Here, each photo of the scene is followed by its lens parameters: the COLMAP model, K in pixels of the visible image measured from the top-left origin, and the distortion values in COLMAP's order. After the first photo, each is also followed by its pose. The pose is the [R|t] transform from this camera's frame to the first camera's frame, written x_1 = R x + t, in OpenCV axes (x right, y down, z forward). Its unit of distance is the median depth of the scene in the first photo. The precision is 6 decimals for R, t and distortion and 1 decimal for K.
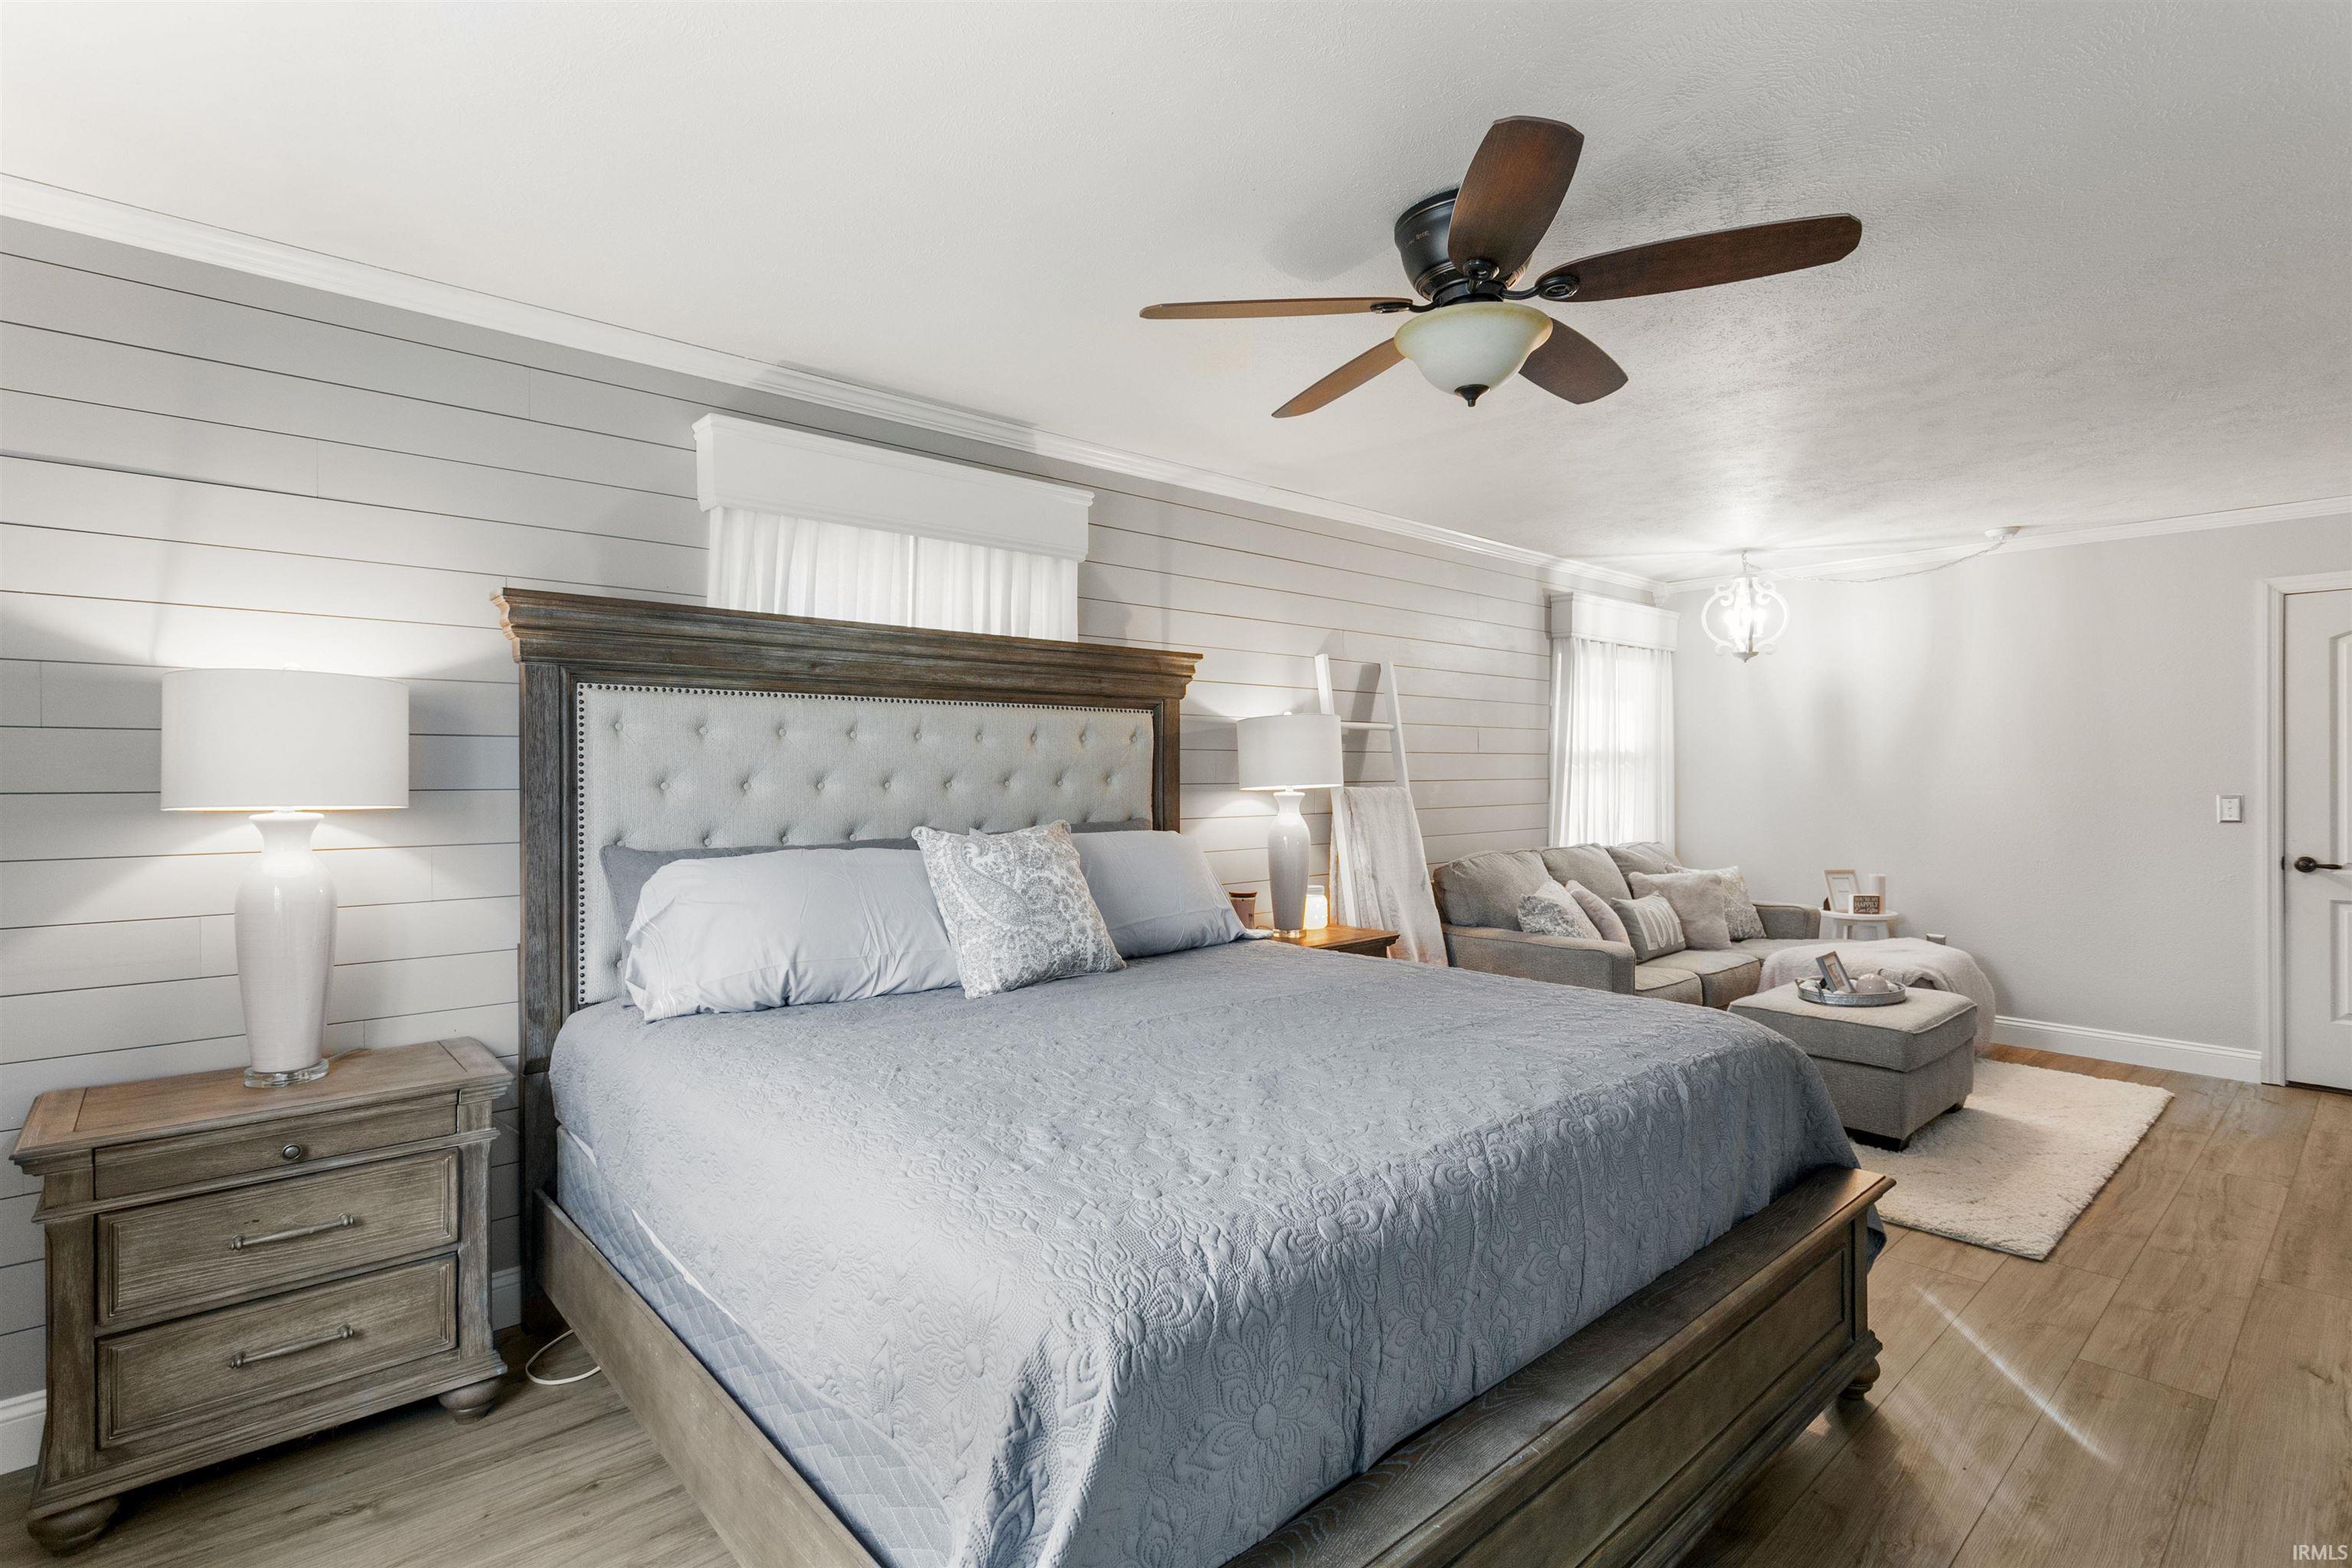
lens RADIAL K [[1117.6, 0, 1171.1], [0, 1117.6, 782.7], [0, 0, 1]] dist [0.005204, 0.000894]
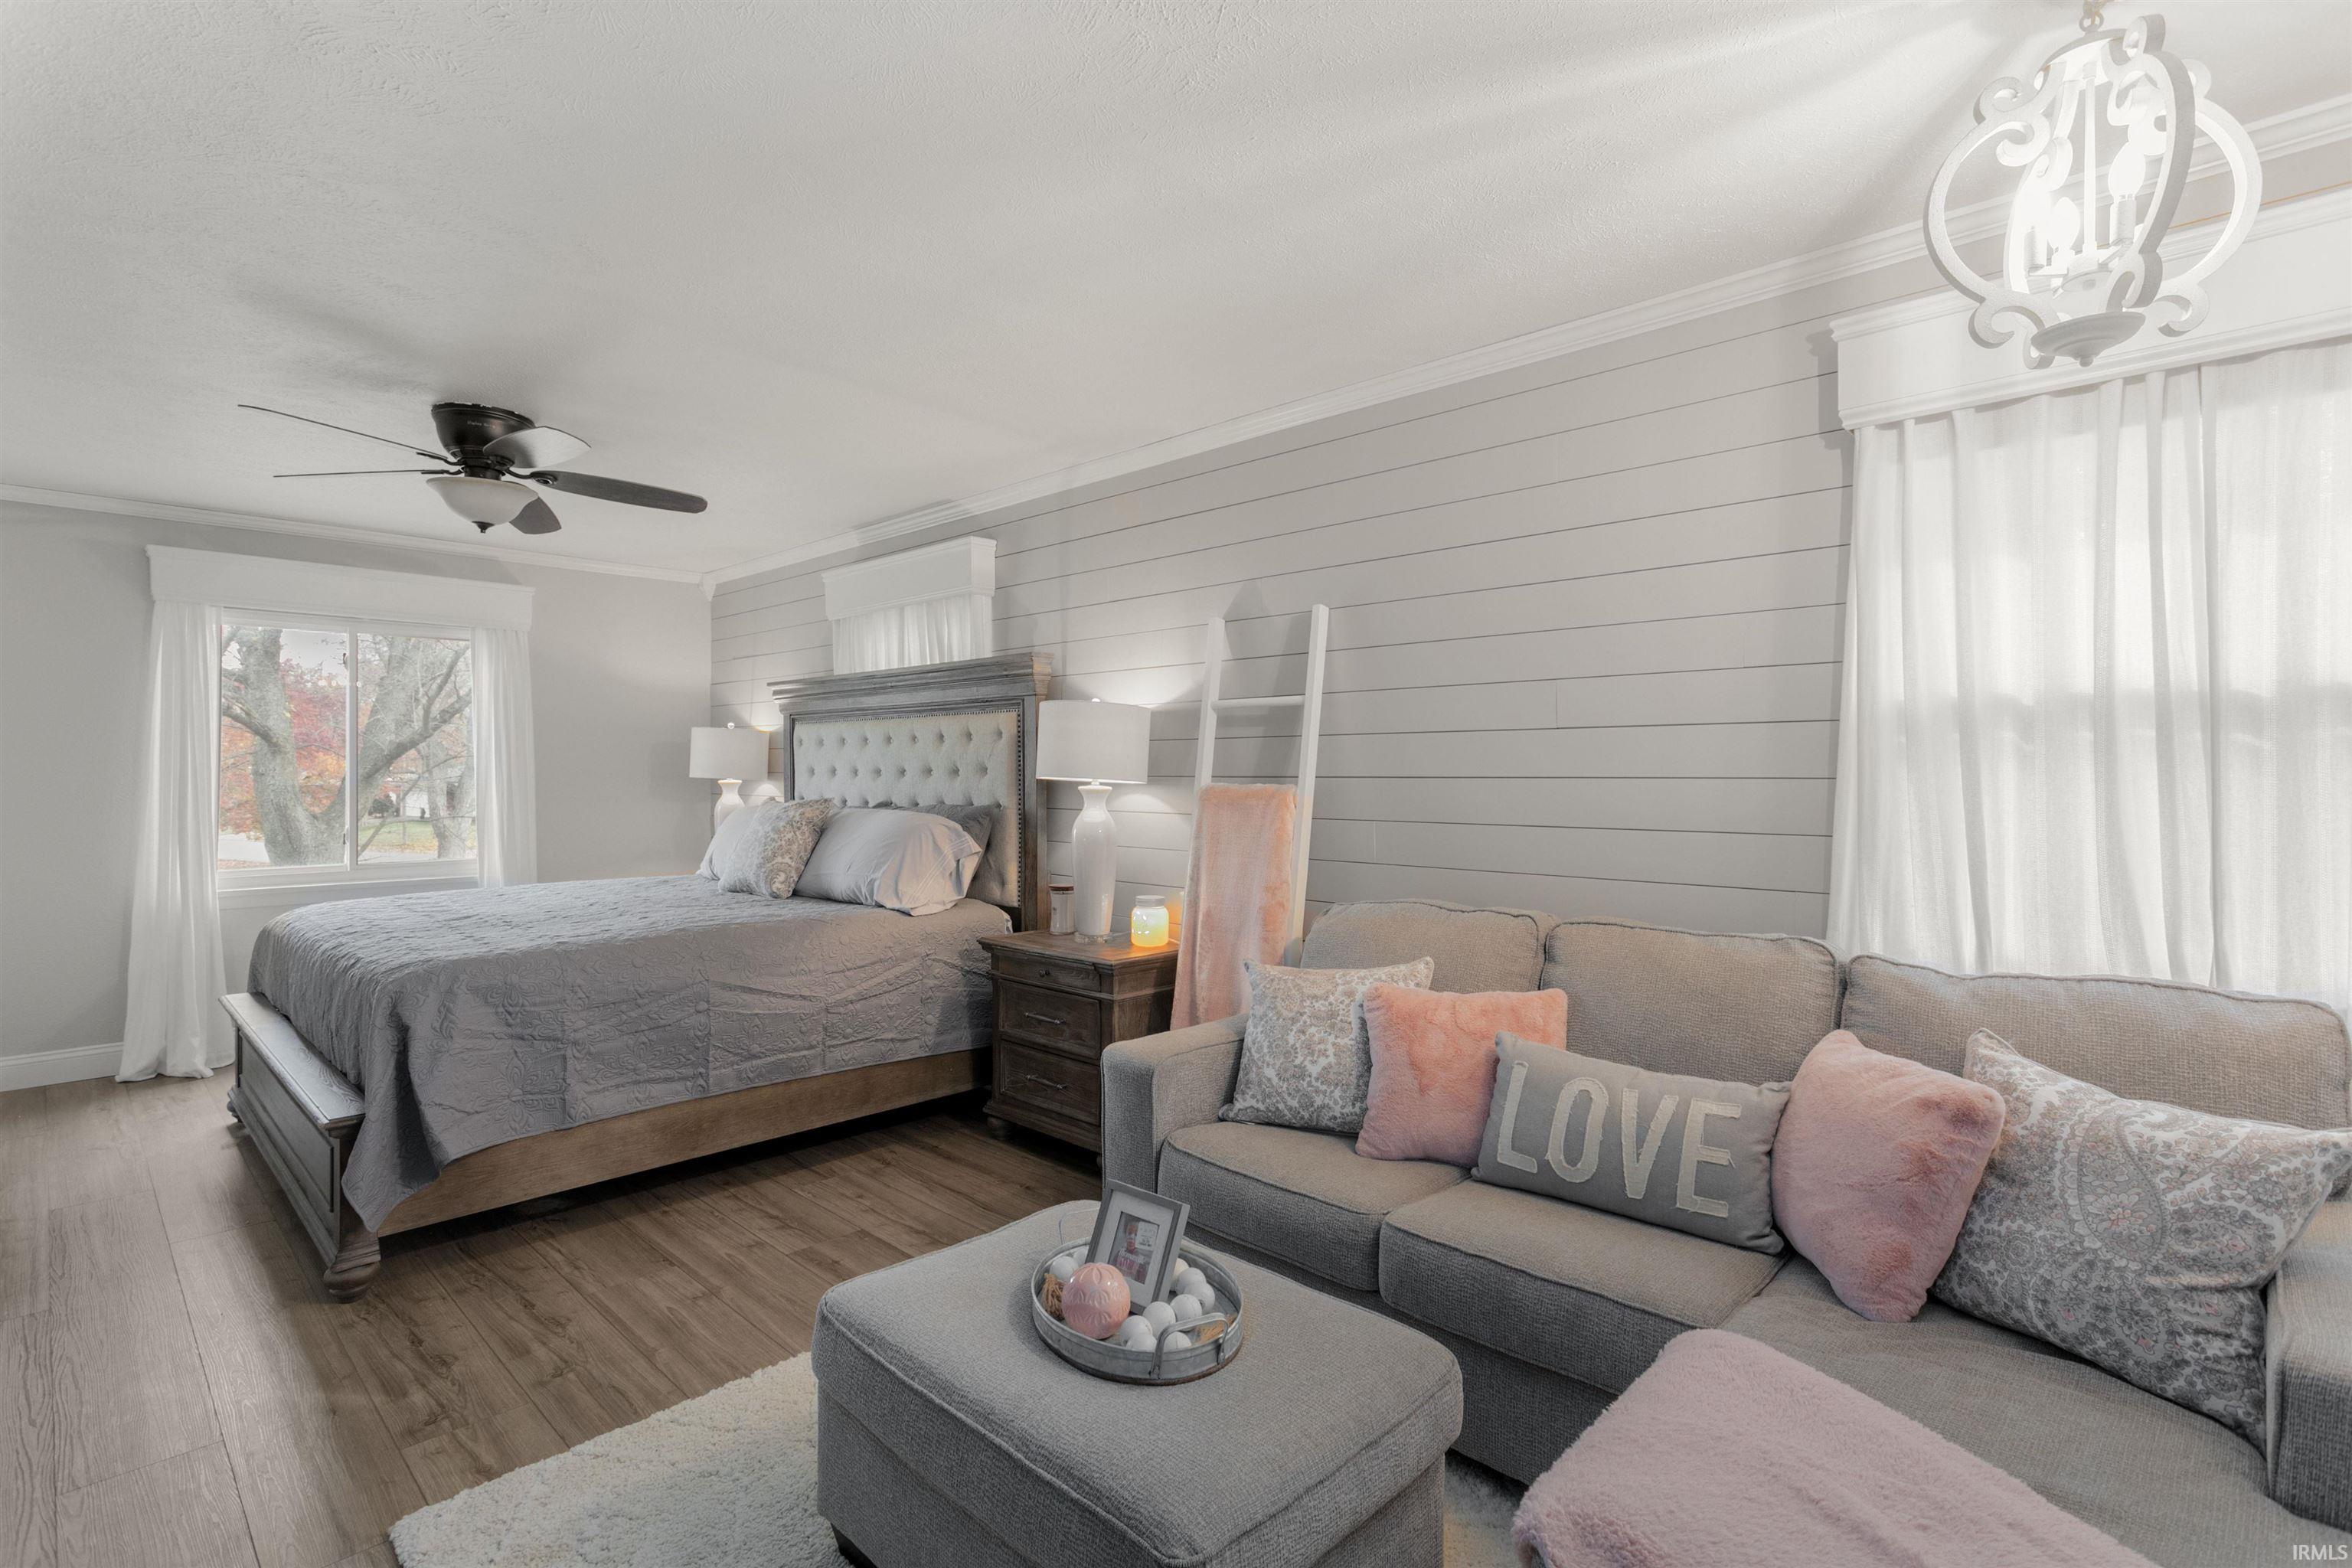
lens RADIAL K [[1117.6, 0, 1174.3], [0, 1117.6, 777.1], [0, 0, 1]] dist [0.005204, 0.000894]
pose [[0.073719, 0.009010, -0.997238, 0.891634], [-0.008927, 0.999925, 0.008374, -0.006433], [0.997239, 0.008285, 0.073794, 0.867550]]
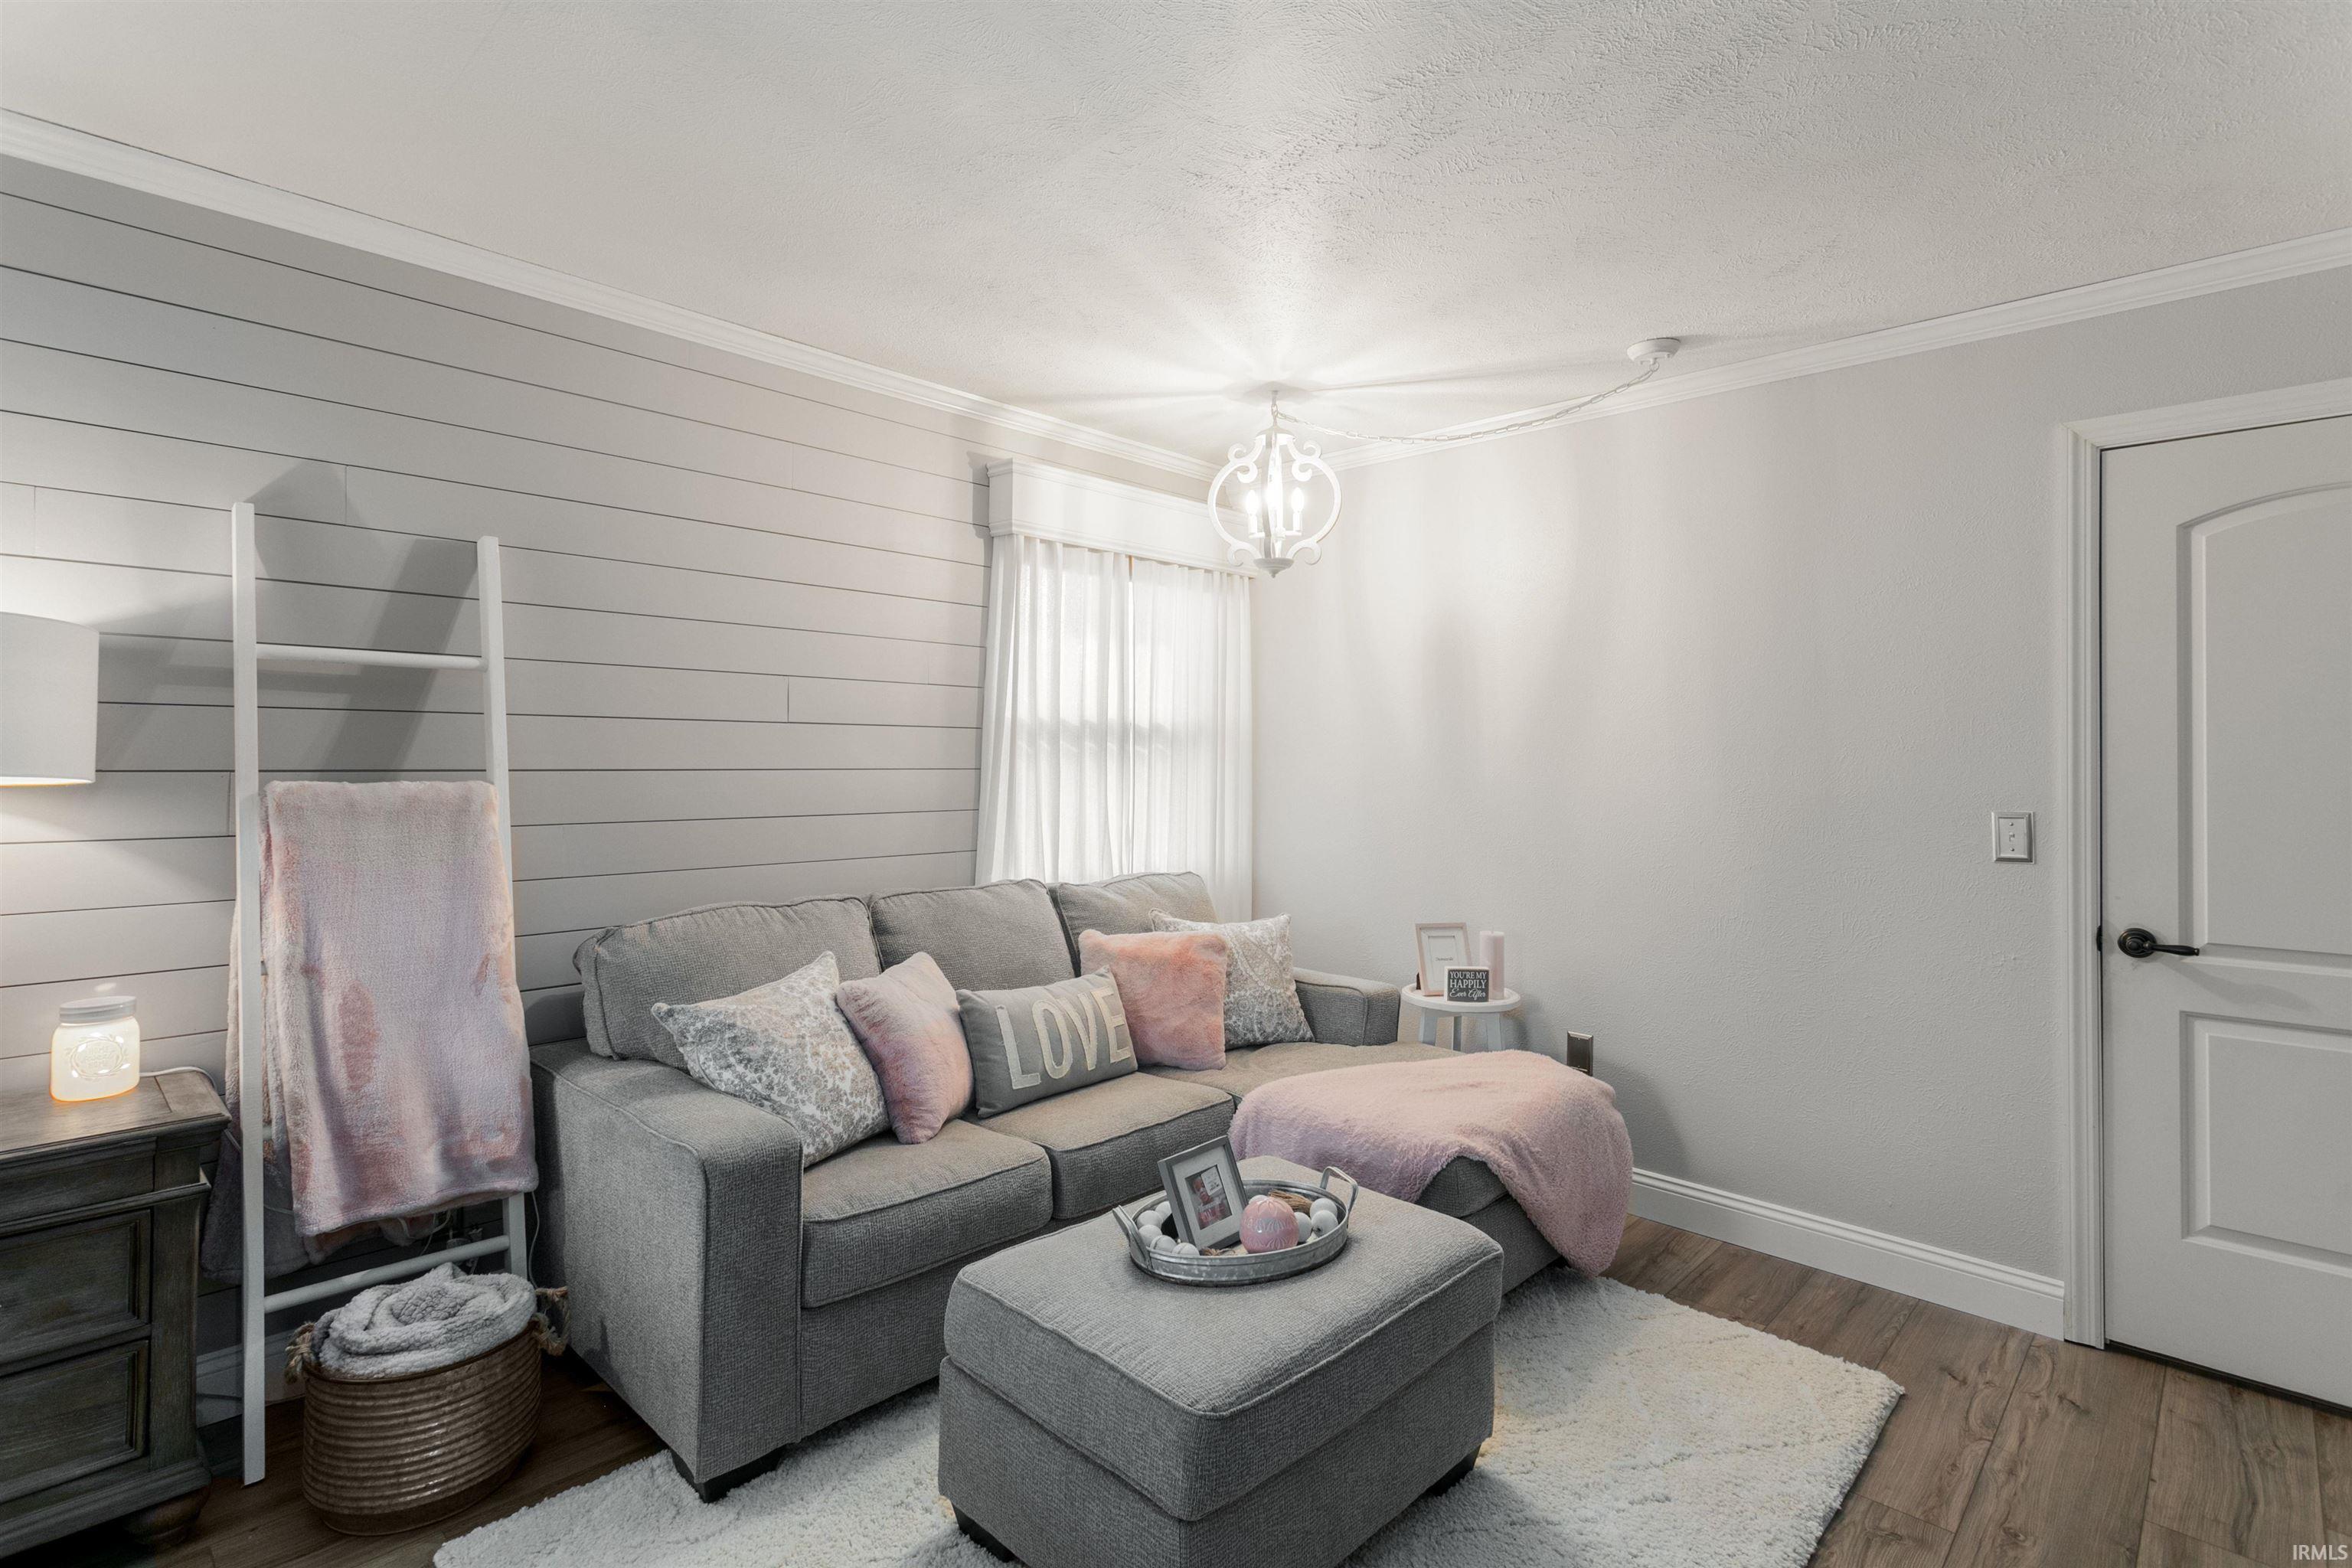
lens RADIAL K [[1117.6, 0, 1188.2], [0, 1117.6, 752.0], [0, 0, 1]] dist [0.005204, 0.000894]
pose [[0.996641, 0.013035, 0.080853, 0.481935], [-0.011794, 0.999806, -0.015803, -0.005356], [-0.081043, 0.014796, 0.996601, 0.470948]]
